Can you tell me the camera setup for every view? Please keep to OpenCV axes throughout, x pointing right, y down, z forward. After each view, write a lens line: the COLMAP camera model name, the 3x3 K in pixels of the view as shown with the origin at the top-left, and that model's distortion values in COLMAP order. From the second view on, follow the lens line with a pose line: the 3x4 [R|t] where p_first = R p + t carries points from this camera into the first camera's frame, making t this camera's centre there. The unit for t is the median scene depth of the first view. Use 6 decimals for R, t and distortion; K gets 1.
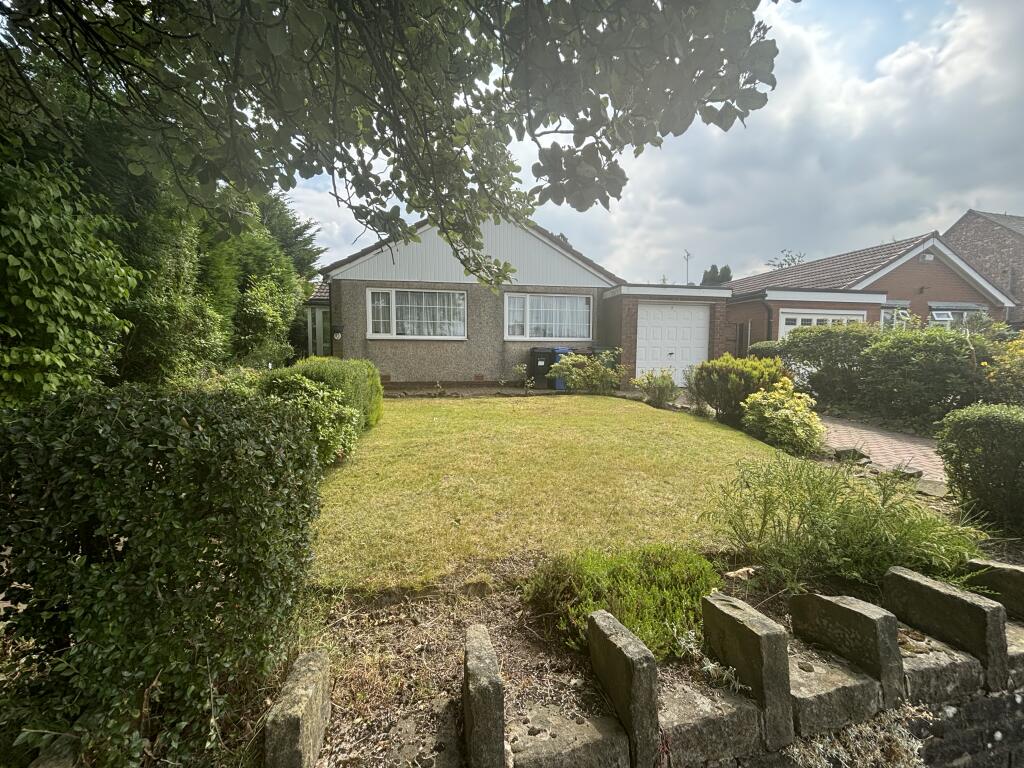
lens RADIAL K [[417.3, 0, 509.9], [0, 417.3, 382.4], [0, 0, 1]] dist [0.001199, -0.000614]
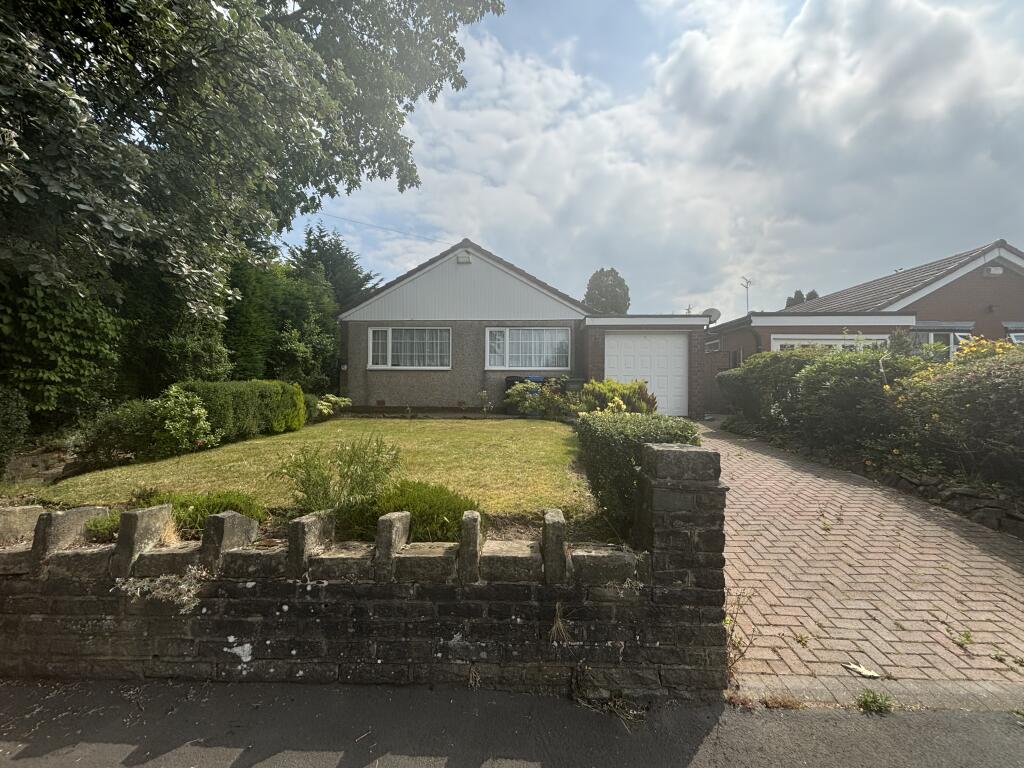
lens RADIAL K [[417.3, 0, 509.9], [0, 417.3, 382.4], [0, 0, 1]] dist [0.001199, -0.000614]
pose [[0.971568, -0.000328, -0.236760, 0.327351], [-0.019729, 0.996409, -0.082343, 0.021468], [0.235937, 0.084673, 0.968072, -0.045707]]
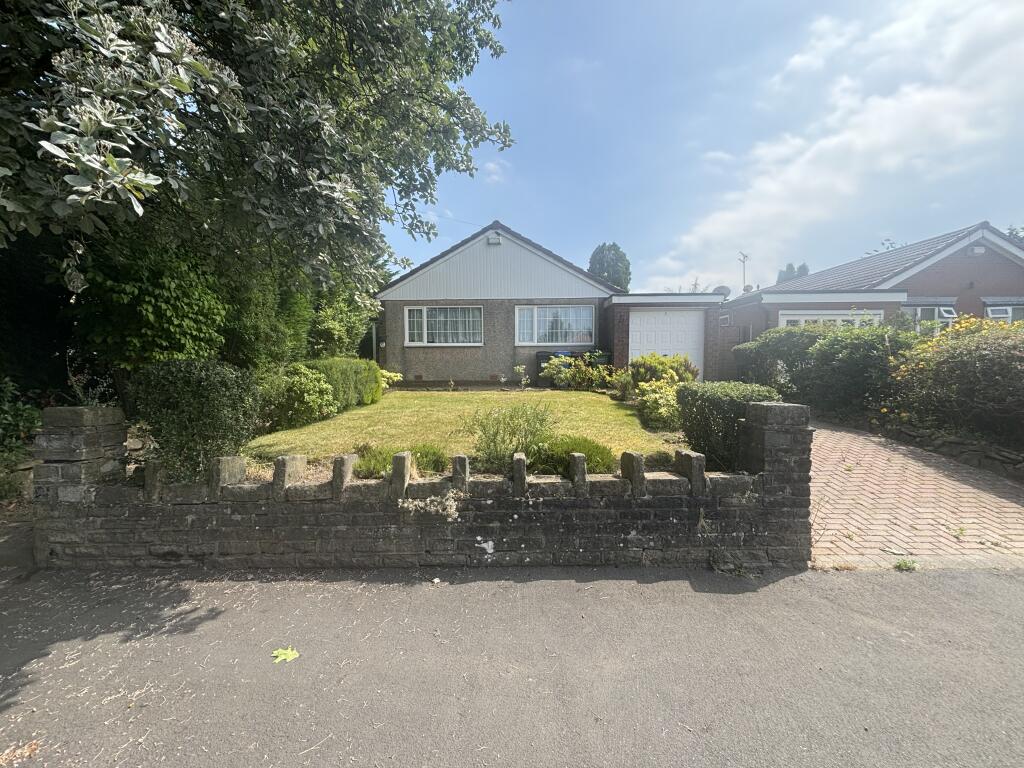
lens RADIAL K [[417.3, 0, 509.9], [0, 417.3, 382.4], [0, 0, 1]] dist [0.001199, -0.000614]
pose [[0.978764, 0.001156, -0.204989, 0.225498], [-0.005212, 0.999801, -0.019250, 0.026744], [0.204926, 0.019909, 0.978575, -0.163634]]
